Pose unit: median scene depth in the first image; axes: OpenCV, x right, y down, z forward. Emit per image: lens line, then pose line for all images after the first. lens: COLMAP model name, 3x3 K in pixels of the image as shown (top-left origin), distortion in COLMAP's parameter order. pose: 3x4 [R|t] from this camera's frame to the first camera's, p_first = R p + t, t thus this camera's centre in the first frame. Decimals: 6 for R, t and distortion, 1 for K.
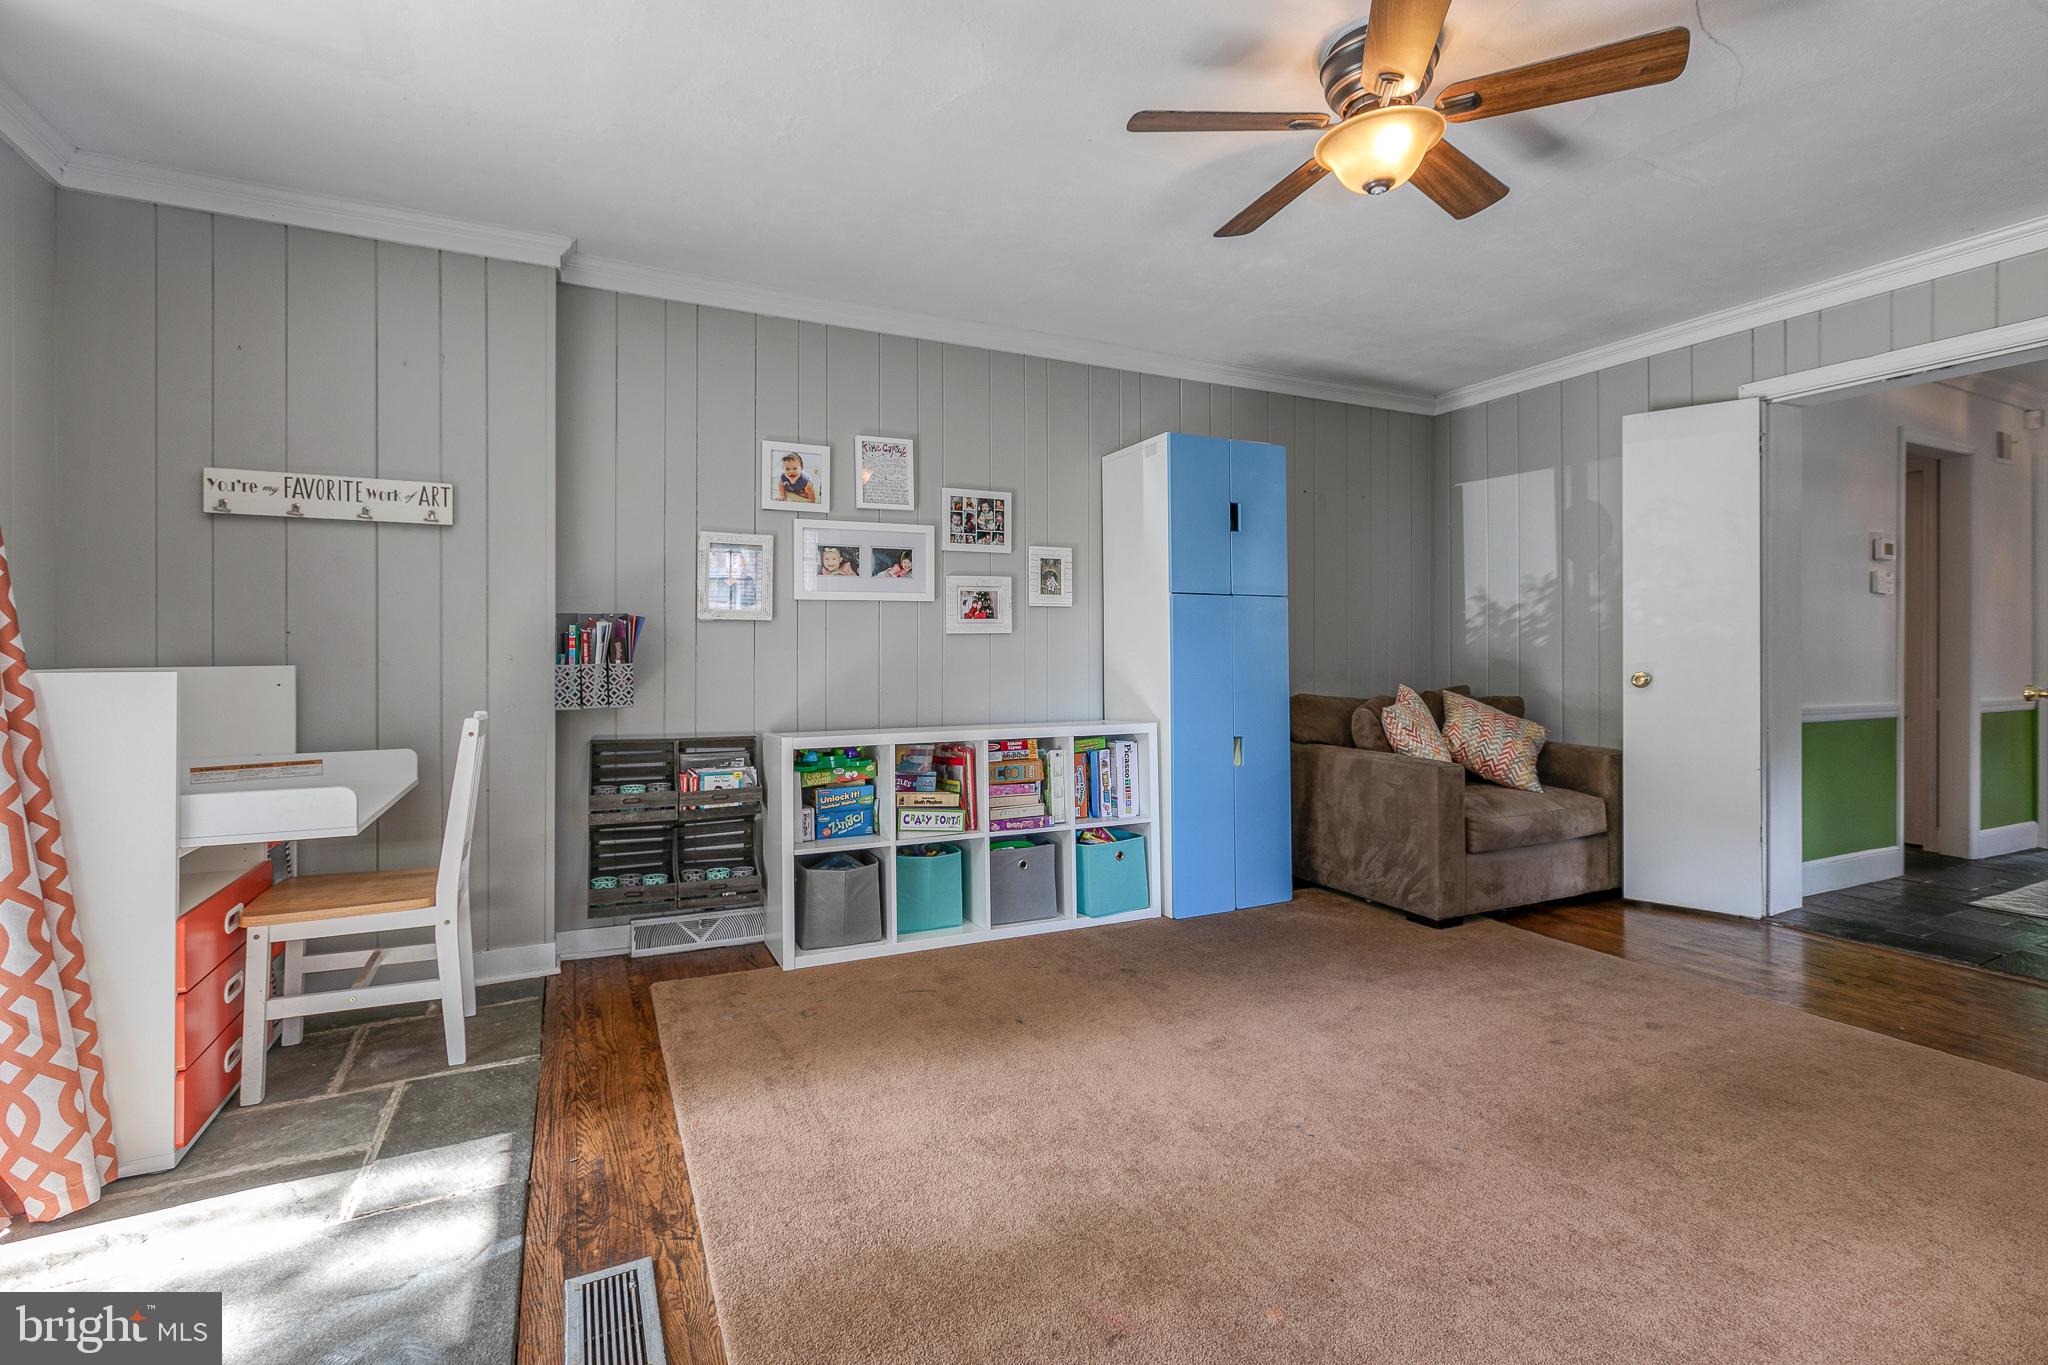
lens RADIAL K [[924.8, 0, 1016.3], [0, 924.8, 649.2], [0, 0, 1]] dist [0.000505, -0.000171]
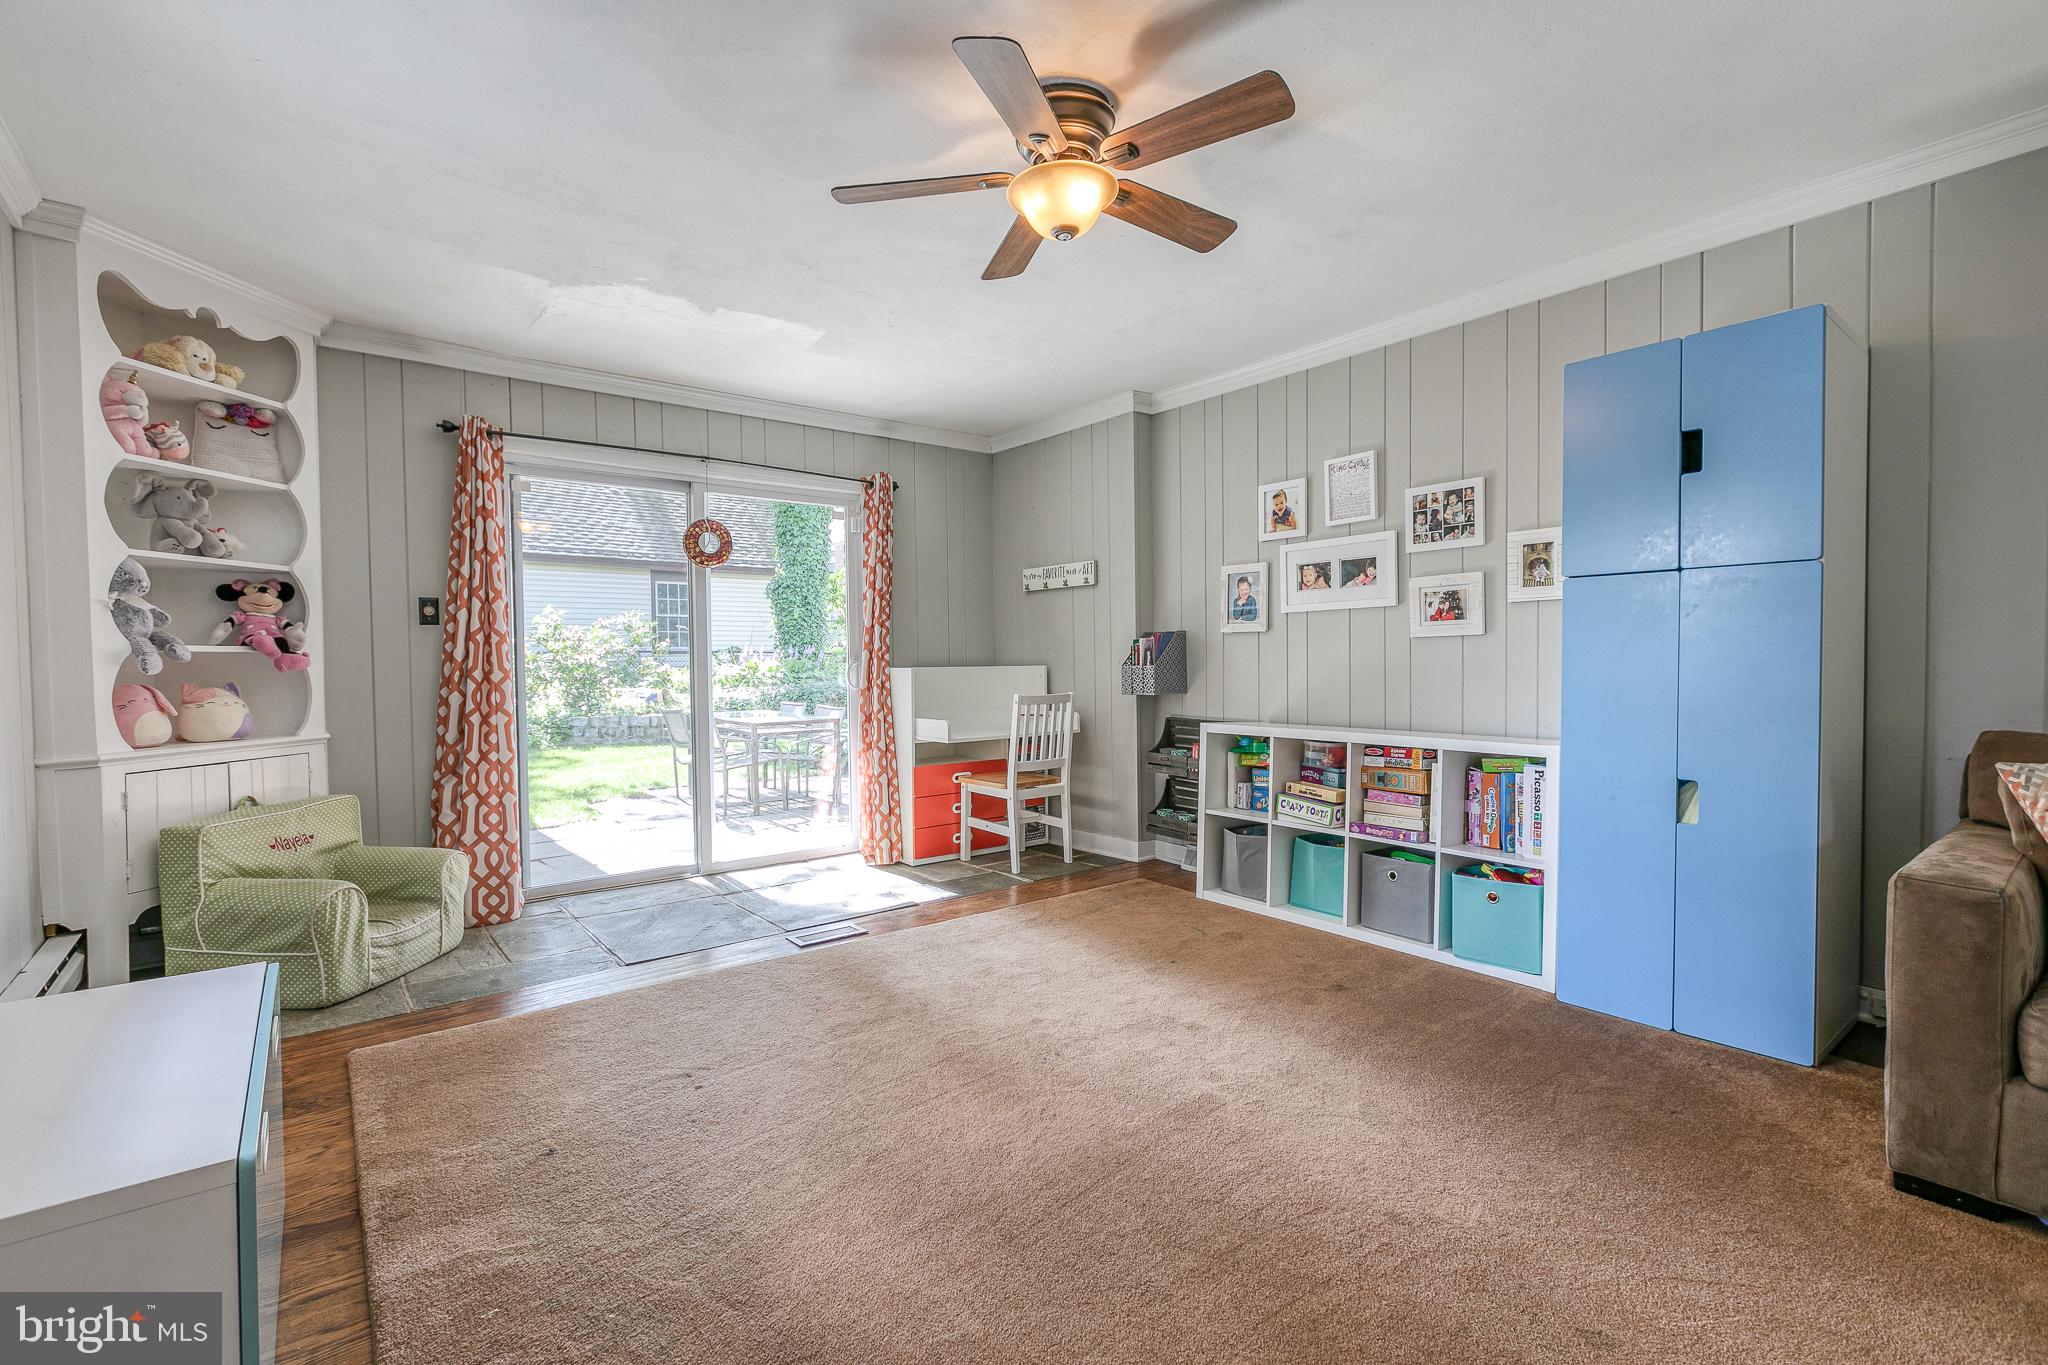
lens RADIAL K [[924.8, 0, 1027.2], [0, 924.8, 682.5], [0, 0, 1]] dist [0.000505, -0.000171]
pose [[0.215060, 0.024581, -0.976291, 0.838478], [0.010864, 0.999561, 0.027560, -0.000412], [0.976540, -0.016533, 0.214699, 0.408733]]
